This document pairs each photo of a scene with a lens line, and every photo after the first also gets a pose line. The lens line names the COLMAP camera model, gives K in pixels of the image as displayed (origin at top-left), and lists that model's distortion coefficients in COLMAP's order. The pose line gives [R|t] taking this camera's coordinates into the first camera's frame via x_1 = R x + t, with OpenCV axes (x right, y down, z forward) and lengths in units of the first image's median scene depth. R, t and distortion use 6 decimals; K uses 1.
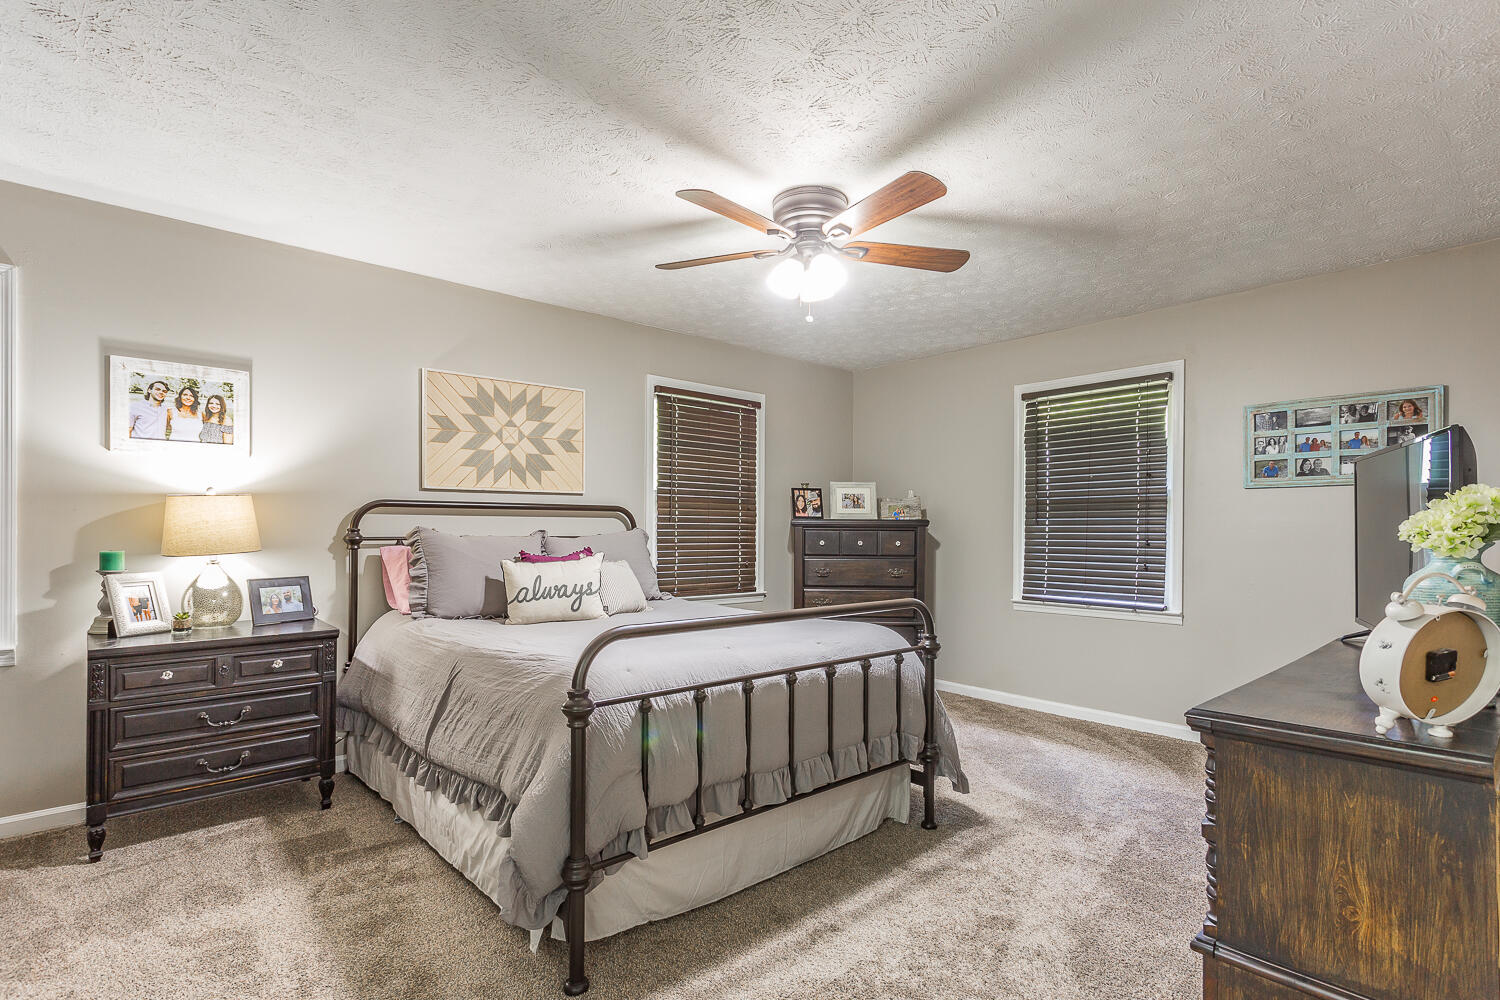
lens RADIAL K [[712.6, 0, 748.1], [0, 712.6, 531.0], [0, 0, 1]] dist [-0.002690, -0.000123]
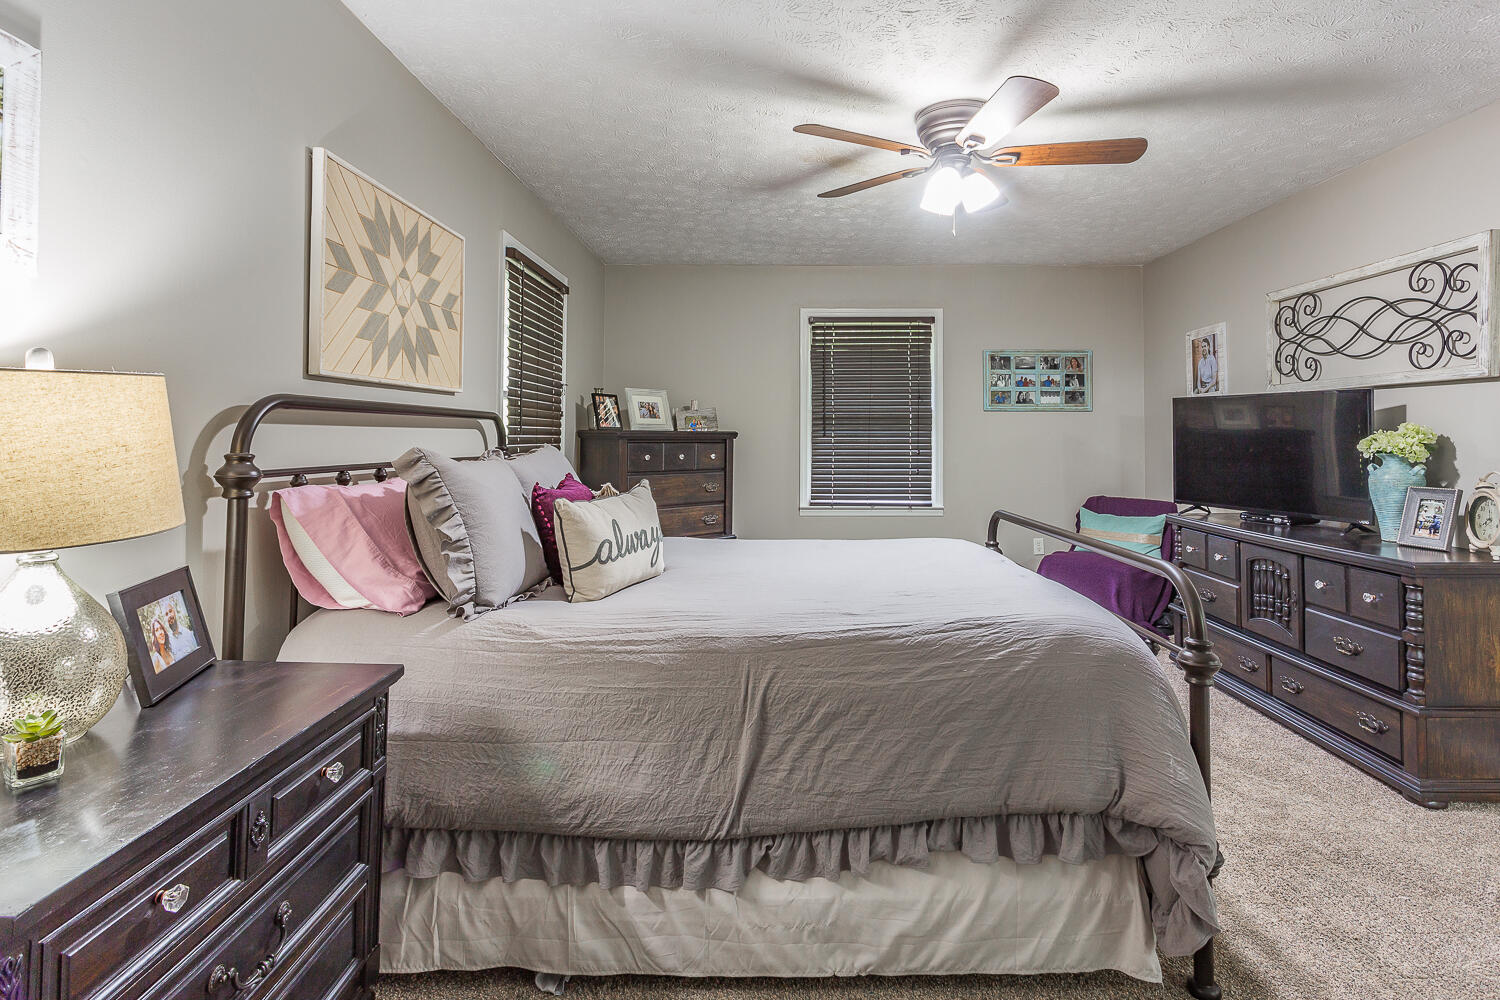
lens RADIAL K [[727.3, 0, 751.2], [0, 727.3, 418.5], [0, 0, 1]] dist [0.000980, 0.000425]
pose [[0.679080, 0.015945, 0.733891, -0.599673], [0.001923, 0.999722, -0.023500, -0.013244], [-0.734062, 0.017370, 0.678861, 0.376535]]
